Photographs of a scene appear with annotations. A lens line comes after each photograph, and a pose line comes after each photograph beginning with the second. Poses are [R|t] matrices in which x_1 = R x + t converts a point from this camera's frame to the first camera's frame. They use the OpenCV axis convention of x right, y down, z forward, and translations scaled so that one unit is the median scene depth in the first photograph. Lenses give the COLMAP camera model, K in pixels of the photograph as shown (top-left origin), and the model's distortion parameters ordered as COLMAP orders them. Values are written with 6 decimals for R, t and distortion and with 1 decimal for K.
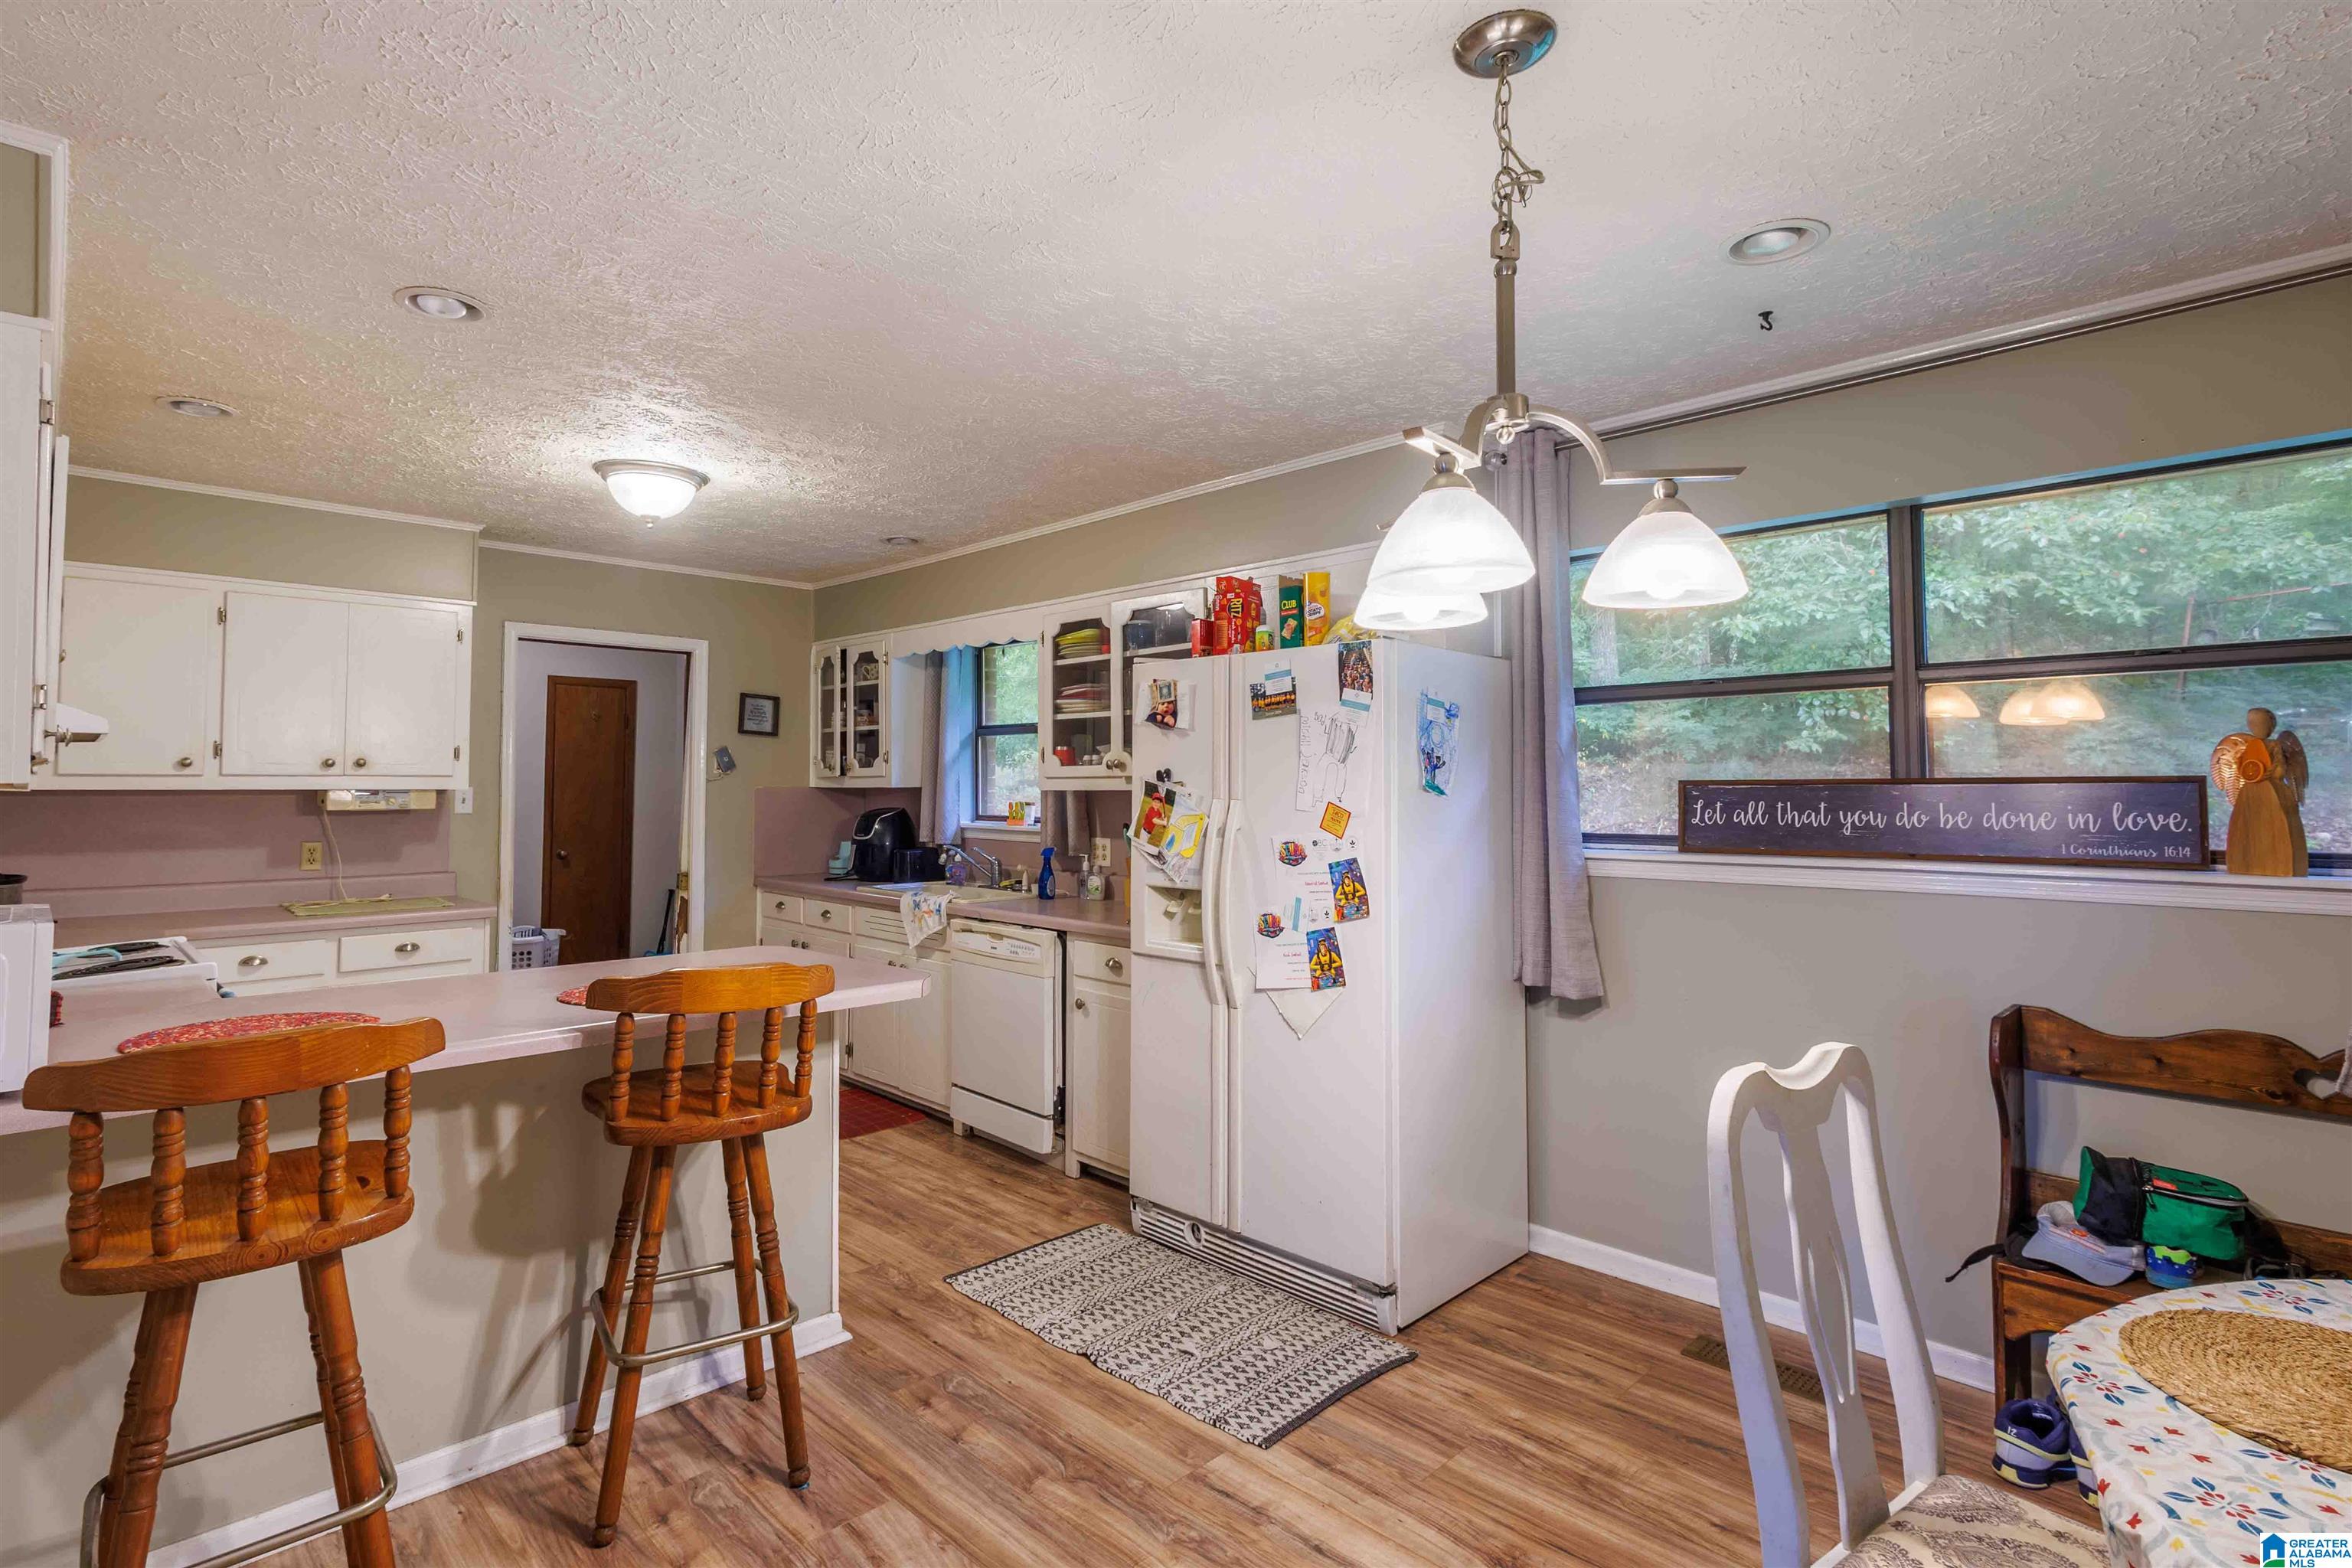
lens RADIAL K [[1122.2, 0, 1176.0], [0, 1122.2, 784.0], [0, 0, 1]] dist [0.000768, -0.000020]
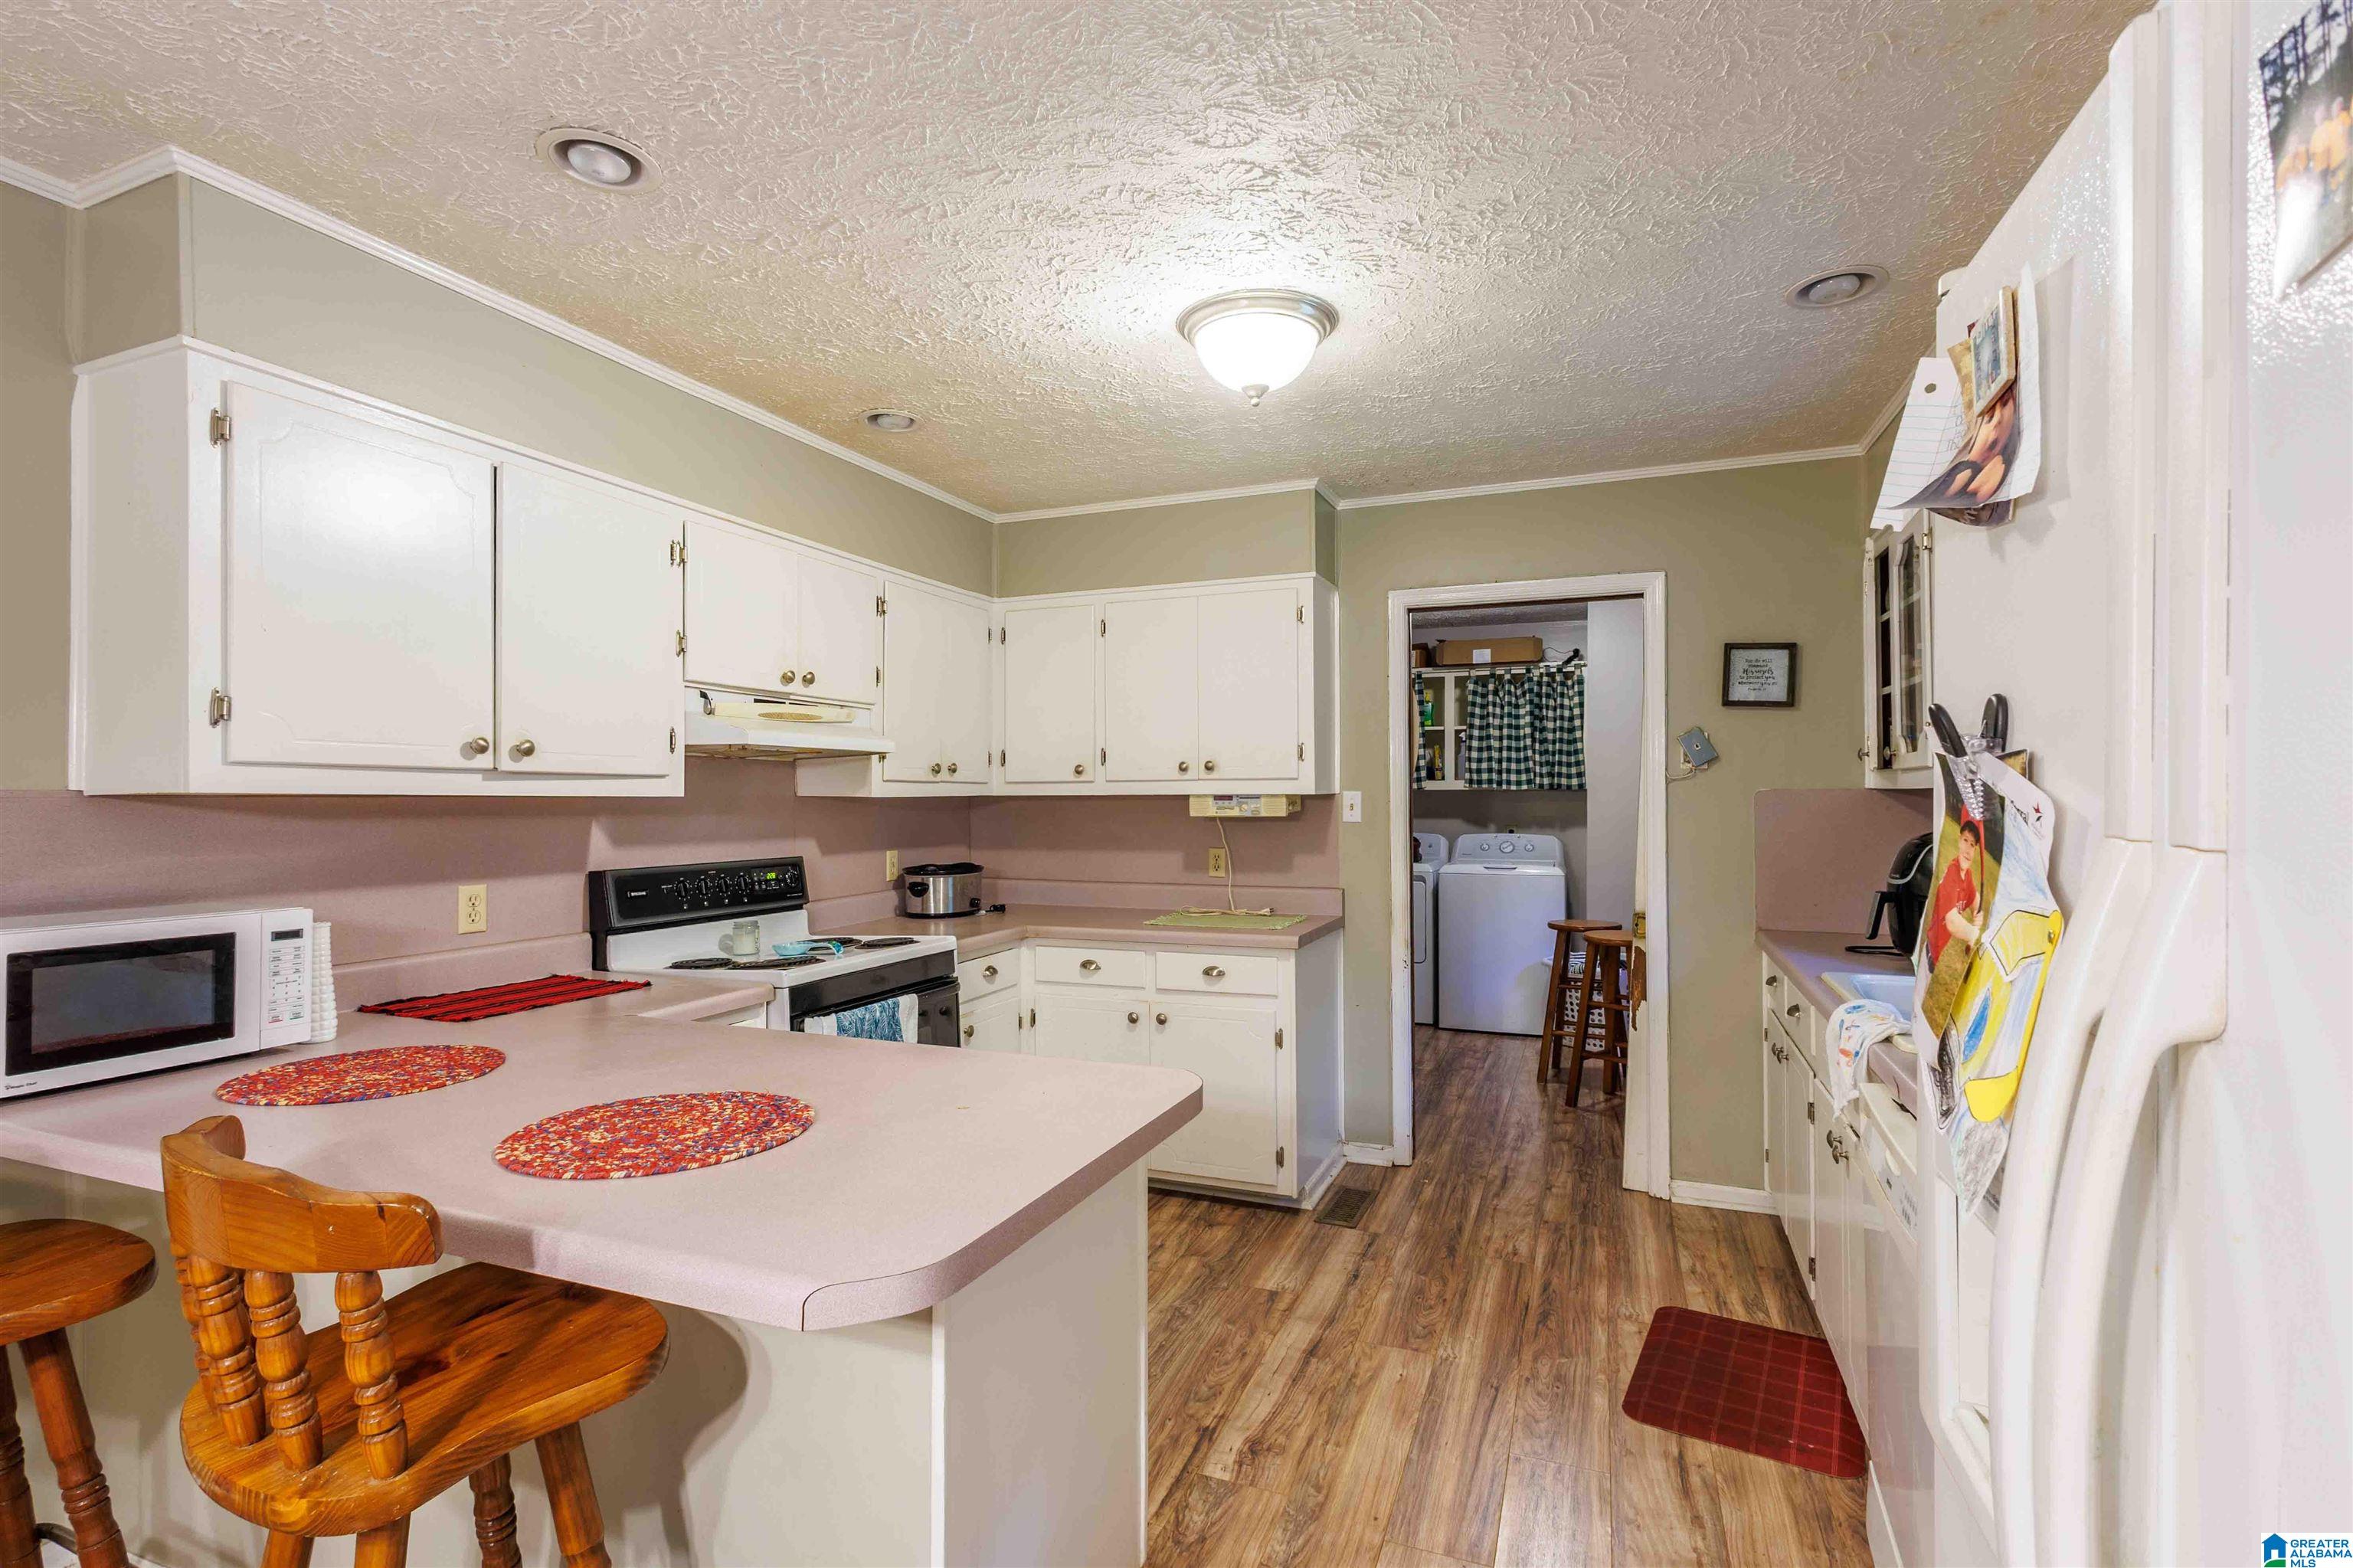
lens RADIAL K [[1093.8, 0, 1169.5], [0, 1093.8, 794.9], [0, 0, 1]] dist [-0.000671, -0.000108]
pose [[0.382727, -0.001630, -0.923860, 0.102569], [0.007103, 0.999974, 0.001178, 0.003707], [0.923834, -0.007013, 0.382728, 0.608815]]
